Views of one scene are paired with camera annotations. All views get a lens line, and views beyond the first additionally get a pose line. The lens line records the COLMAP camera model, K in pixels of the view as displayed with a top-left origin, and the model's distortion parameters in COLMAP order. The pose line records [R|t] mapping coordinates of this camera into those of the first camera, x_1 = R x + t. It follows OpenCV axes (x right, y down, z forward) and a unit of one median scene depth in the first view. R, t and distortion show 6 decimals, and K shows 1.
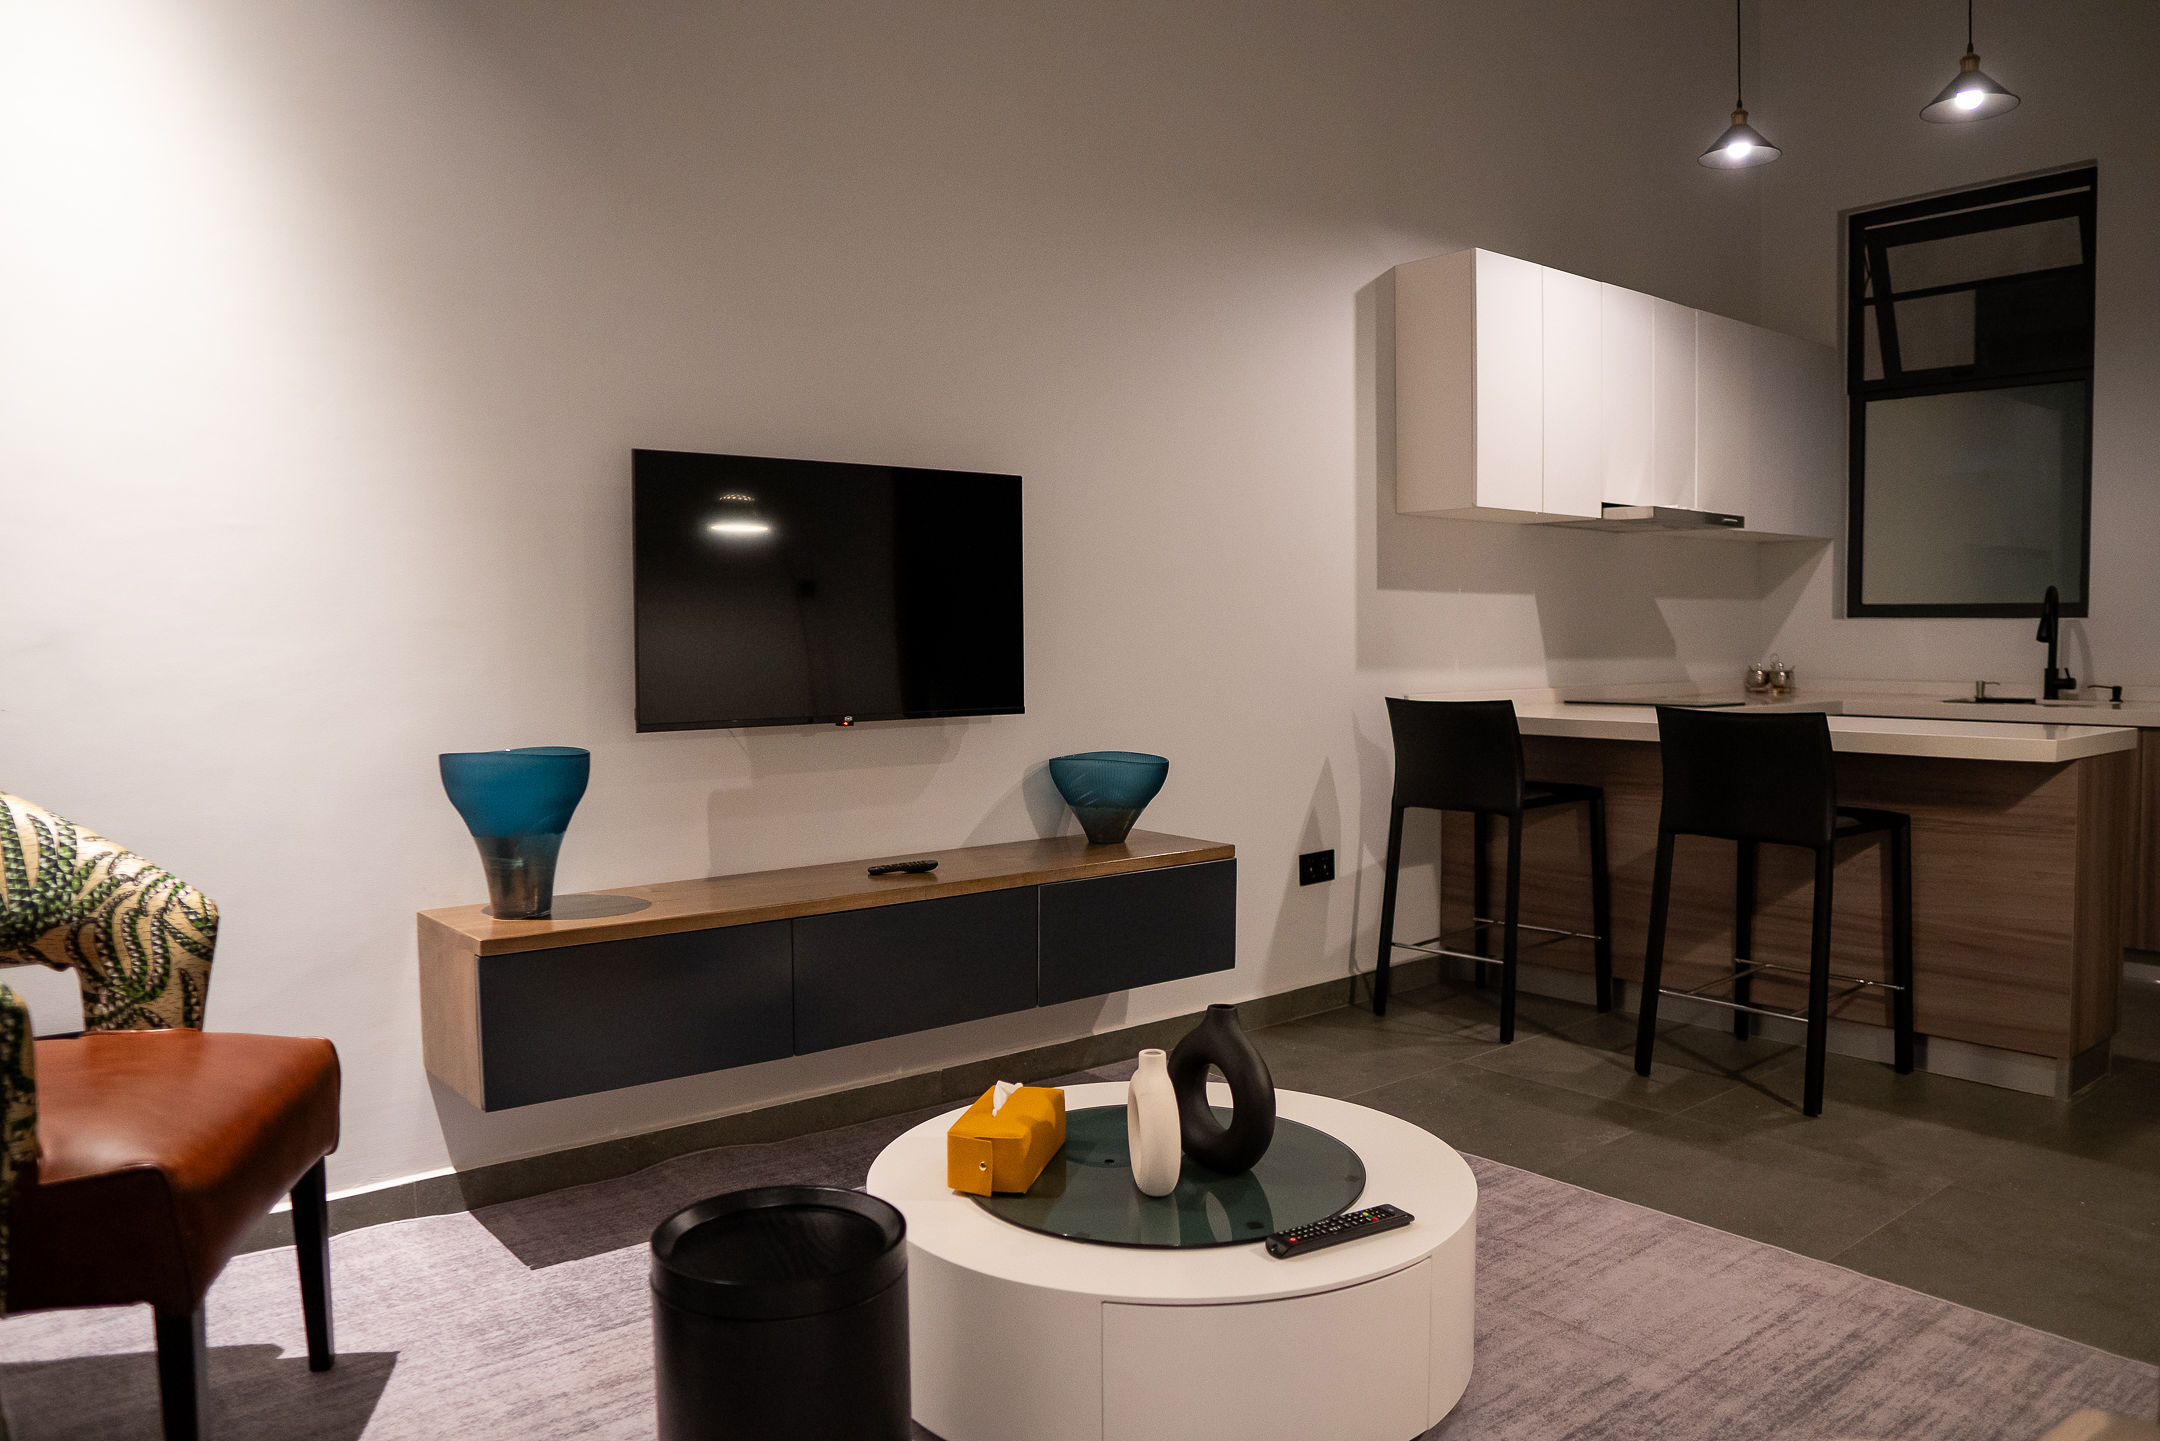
lens RADIAL K [[1508.5, 0, 1080.0], [0, 1508.5, 720.5], [0, 0, 1]] dist [-0.123661, 0.085893]
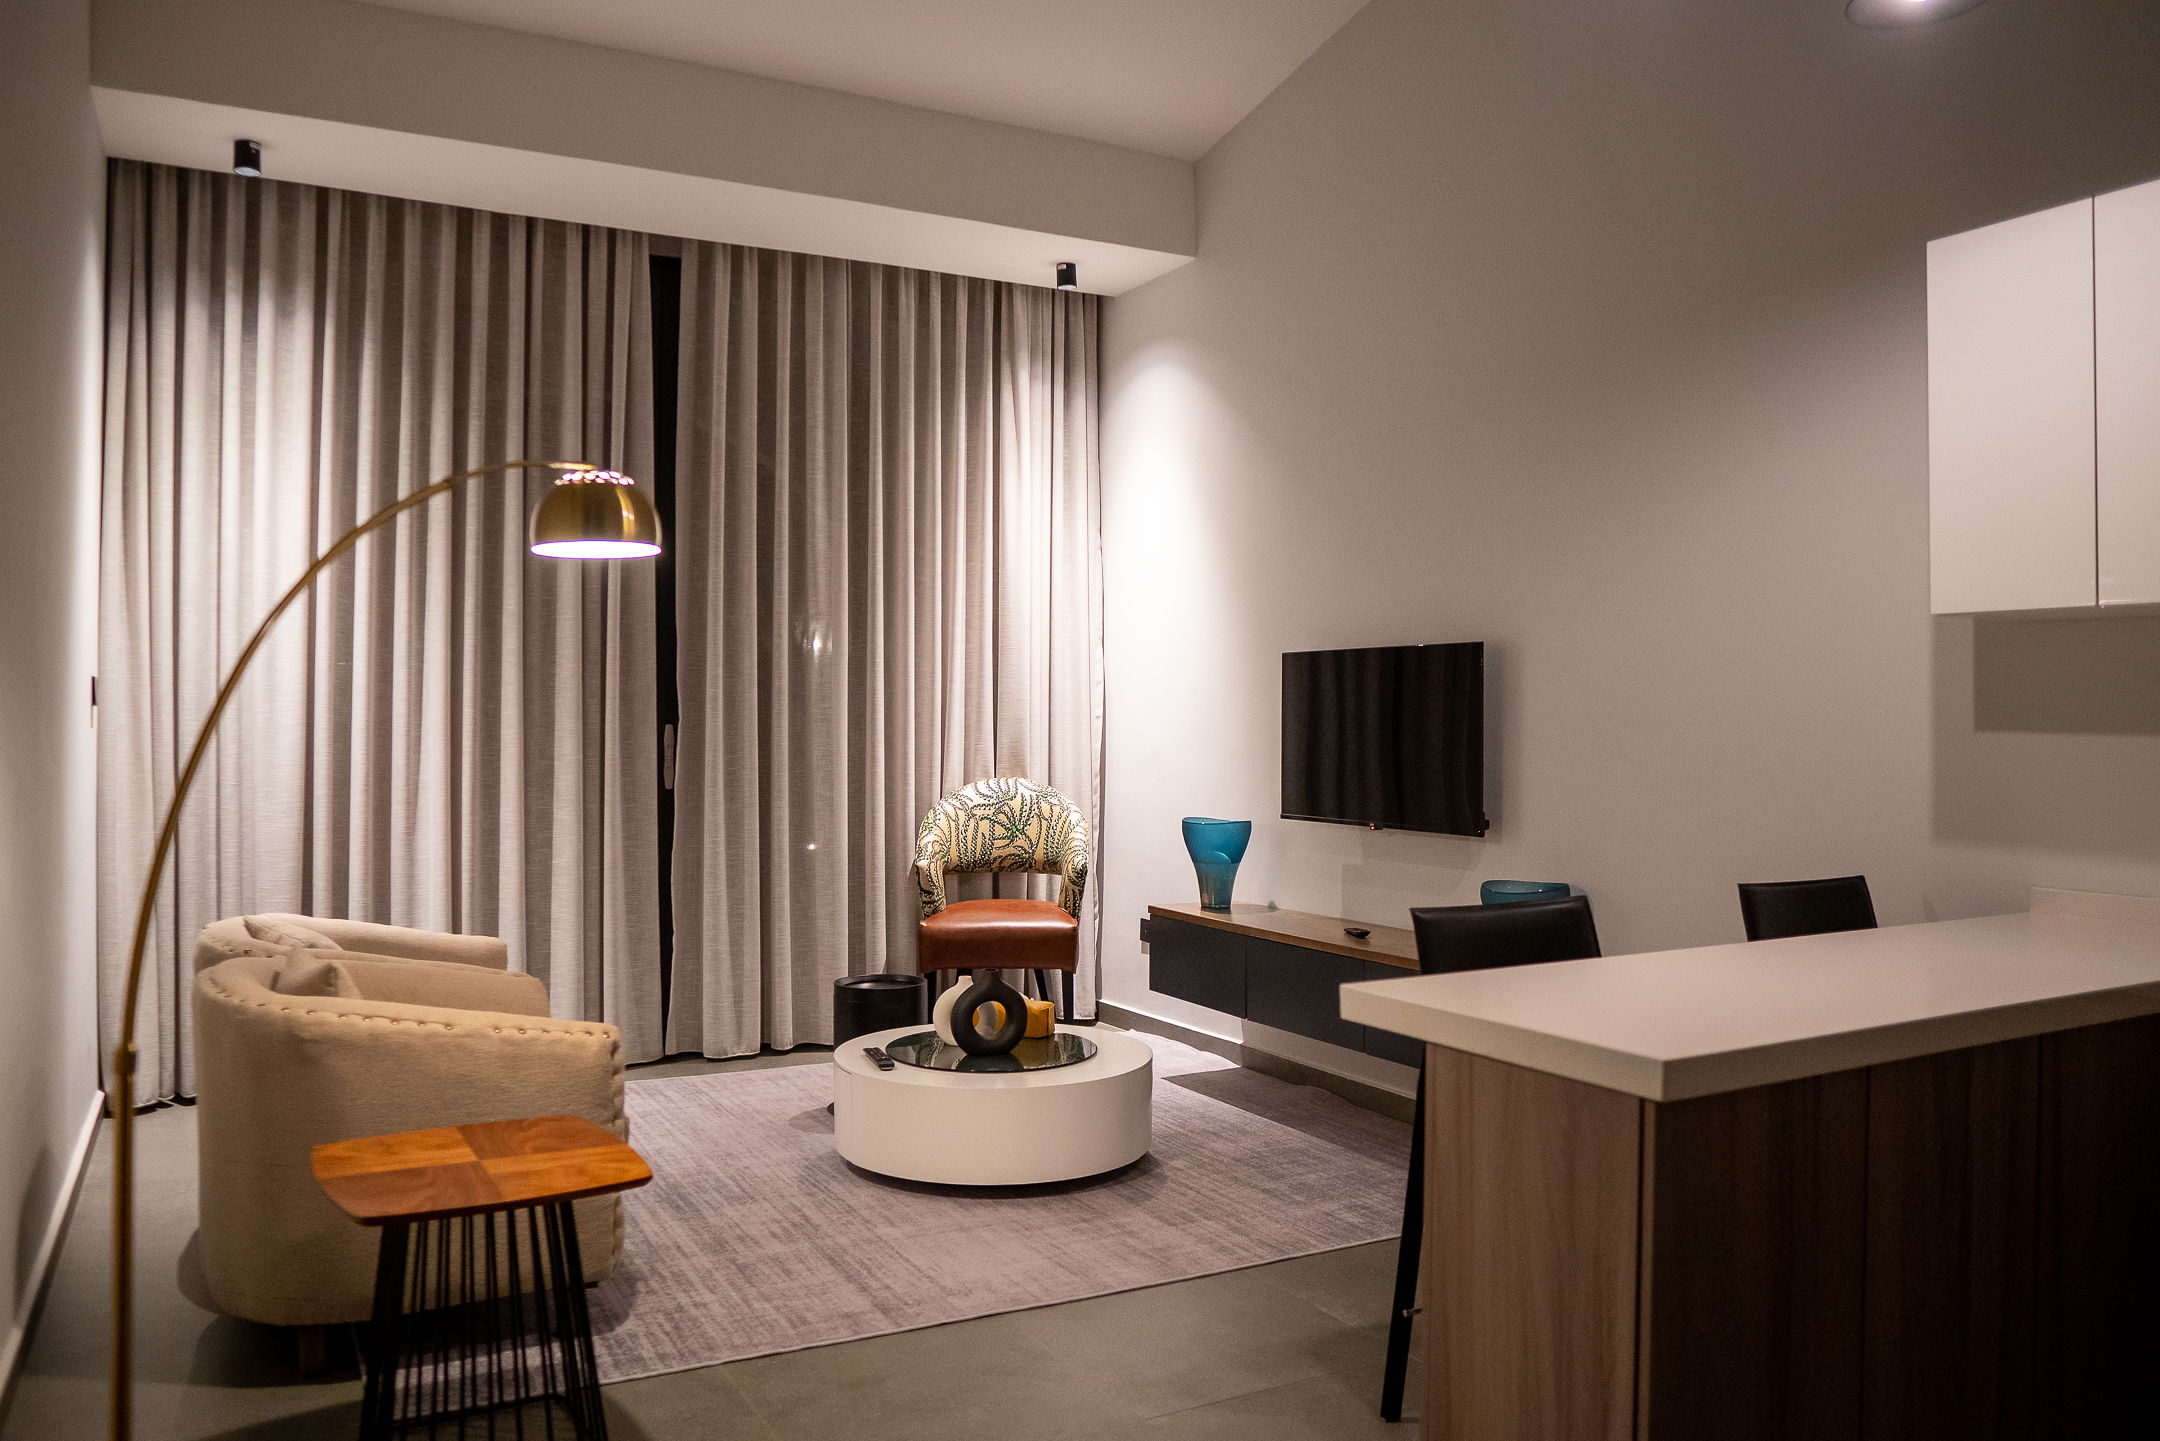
lens RADIAL K [[1508.5, 0, 1080.0], [0, 1508.5, 720.5], [0, 0, 1]] dist [-0.123661, 0.085893]
pose [[-0.164227, 0.002385, -0.986420, 1.609279], [-0.061630, 0.998019, 0.012673, -0.126530], [0.984496, 0.062874, -0.163754, 1.164738]]
